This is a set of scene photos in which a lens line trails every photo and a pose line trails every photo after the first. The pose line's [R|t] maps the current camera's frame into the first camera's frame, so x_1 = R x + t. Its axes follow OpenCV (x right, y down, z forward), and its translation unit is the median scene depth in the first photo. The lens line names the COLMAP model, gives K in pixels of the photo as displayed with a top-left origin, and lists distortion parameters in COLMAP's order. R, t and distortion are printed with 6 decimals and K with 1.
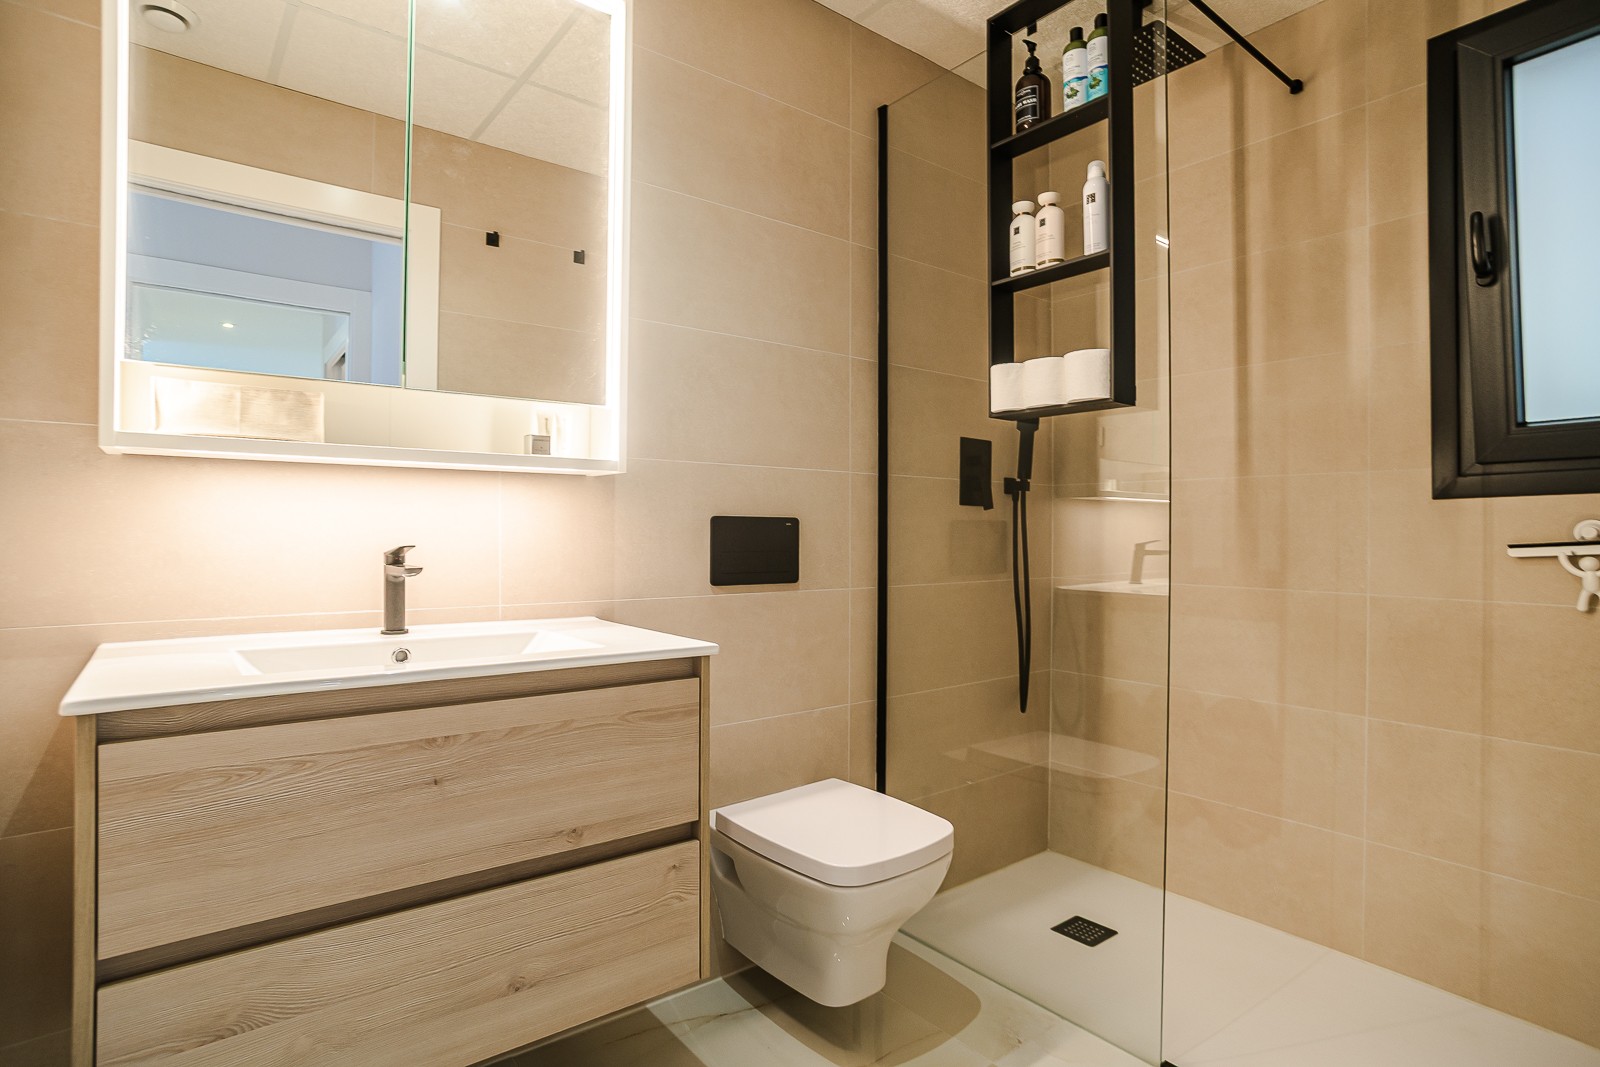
lens RADIAL K [[786.1, 0, 786.2], [0, 786.1, 531.9], [0, 0, 1]] dist [-0.049016, 0.022705]
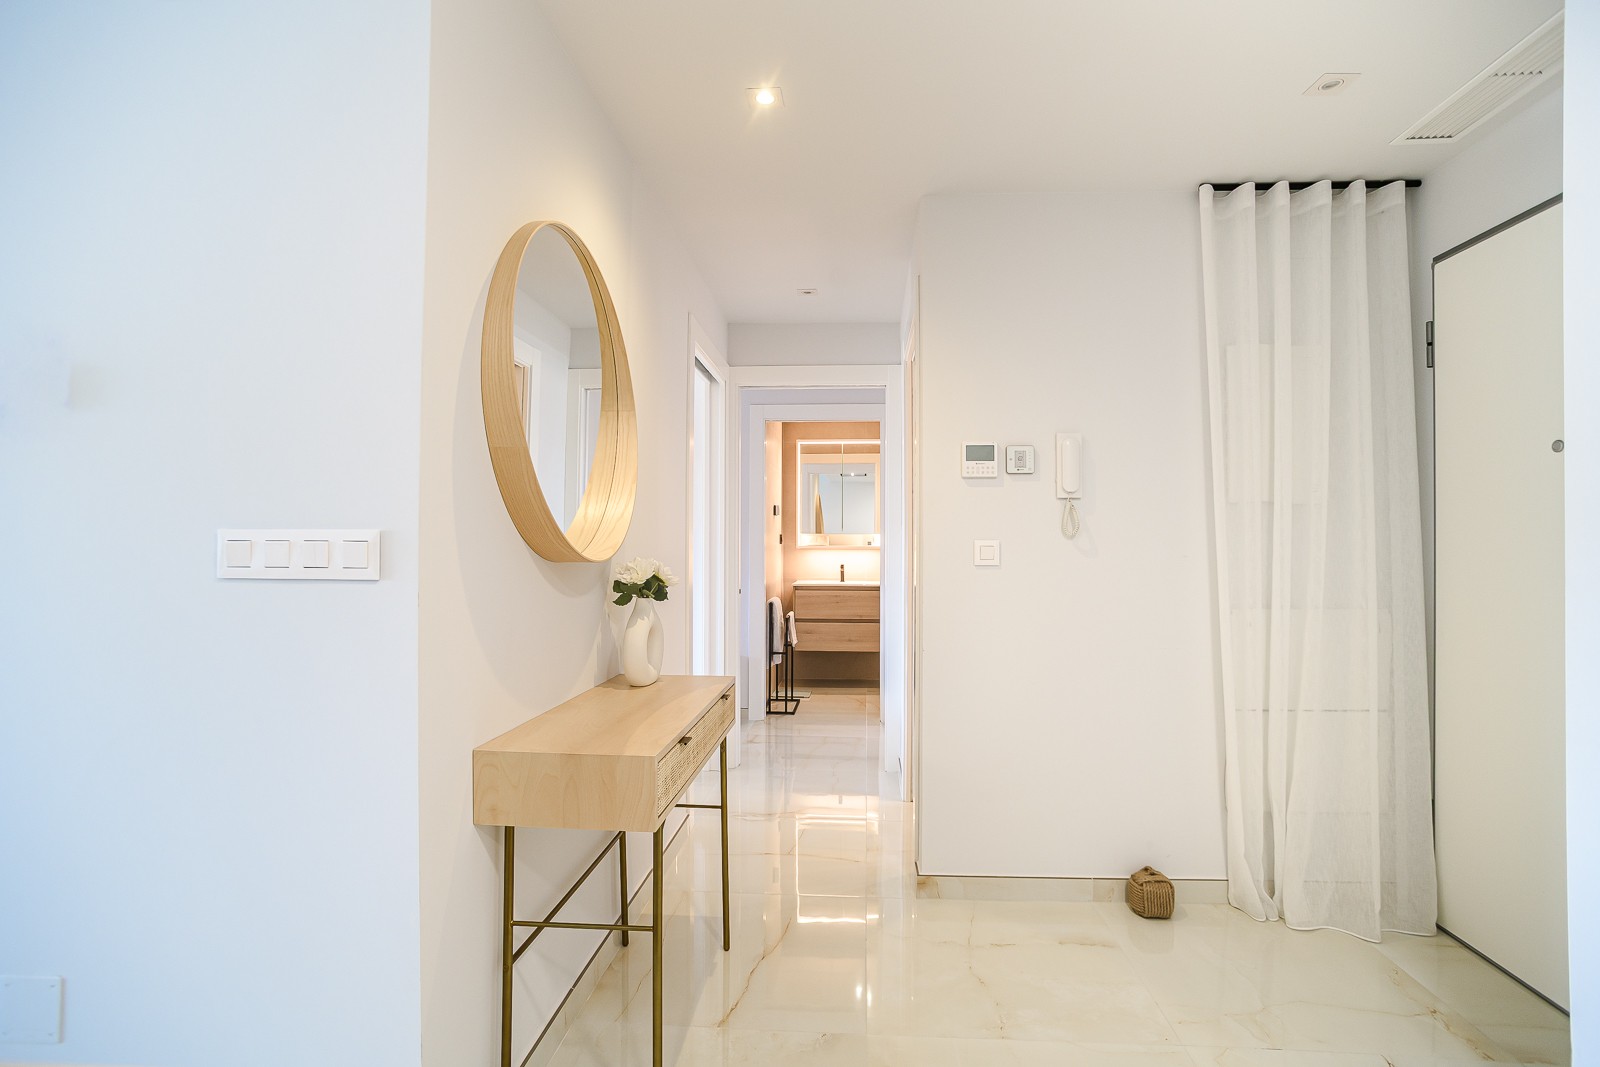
lens RADIAL K [[786.1, 0, 801.9], [0, 786.1, 534.6], [0, 0, 1]] dist [-0.049016, 0.022705]
pose [[0.728366, -0.006224, -0.685160, 3.973041], [-0.002330, 0.999930, -0.011561, -0.162578], [0.685184, 0.010018, 0.728301, -4.104962]]
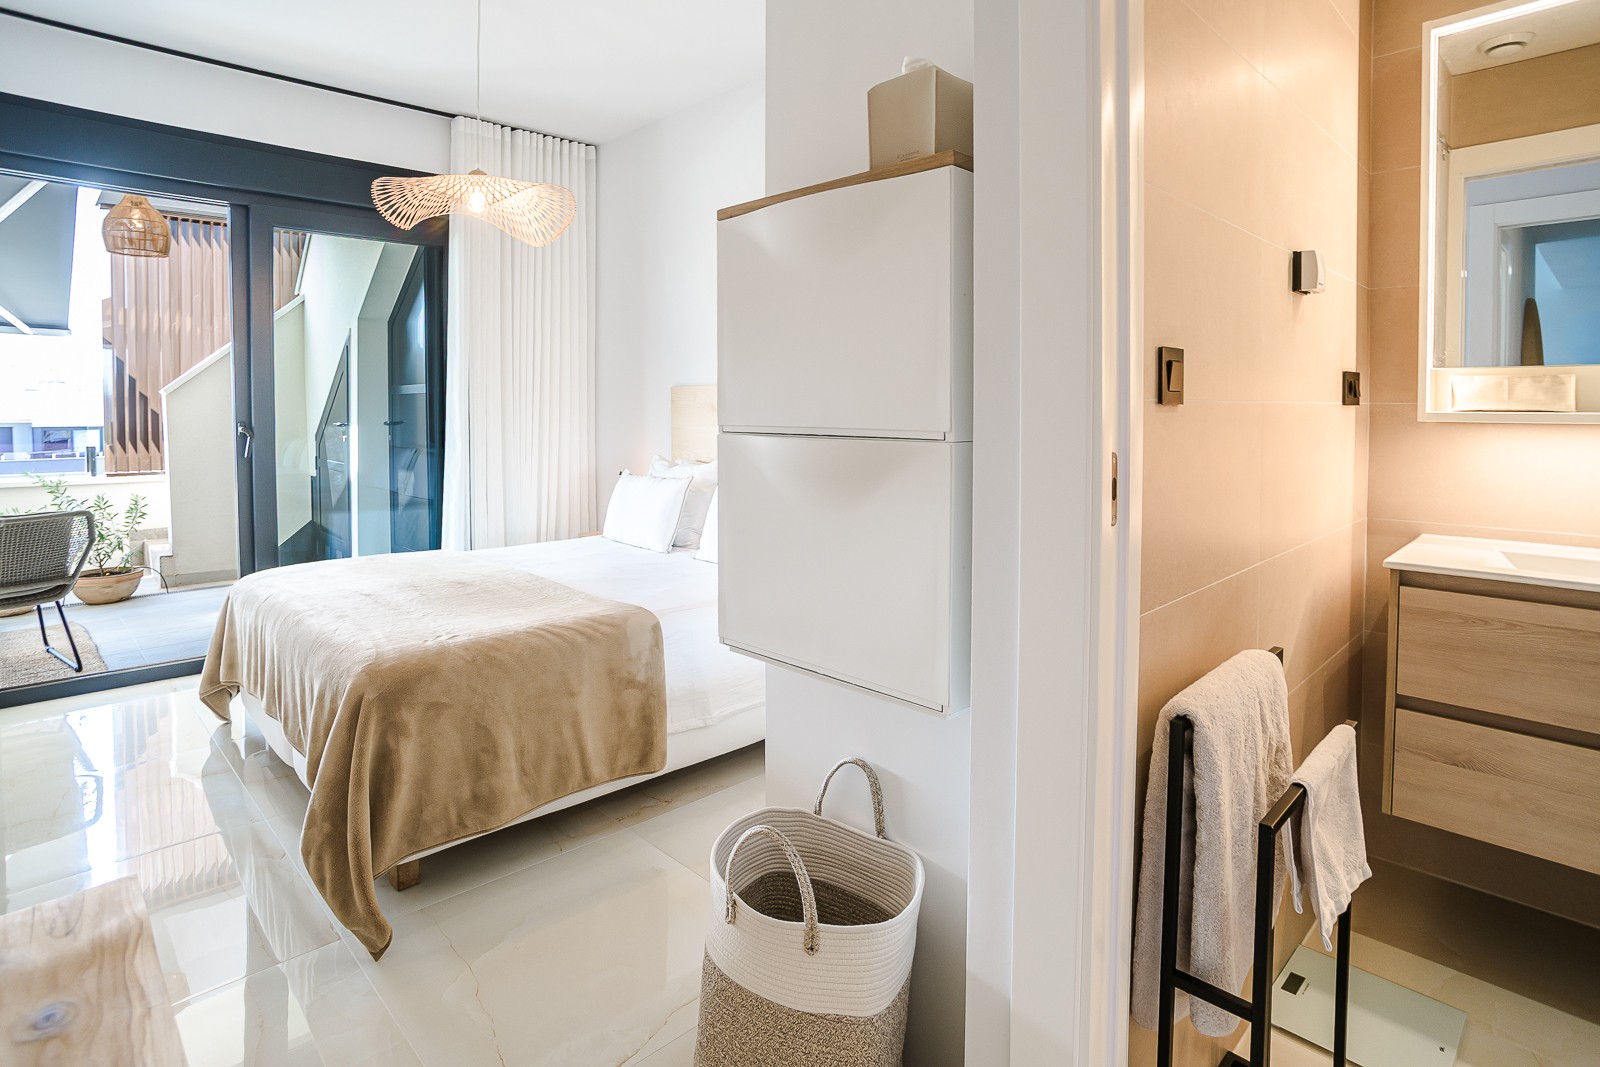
lens RADIAL K [[786.1, 0, 816.9], [0, 786.1, 443.1], [0, 0, 1]] dist [-0.049016, 0.022705]
pose [[0.089835, 0.028418, -0.995551, 0.795447], [0.004433, 0.999572, 0.028933, -0.129527], [0.995947, -0.007012, 0.089671, -0.571964]]
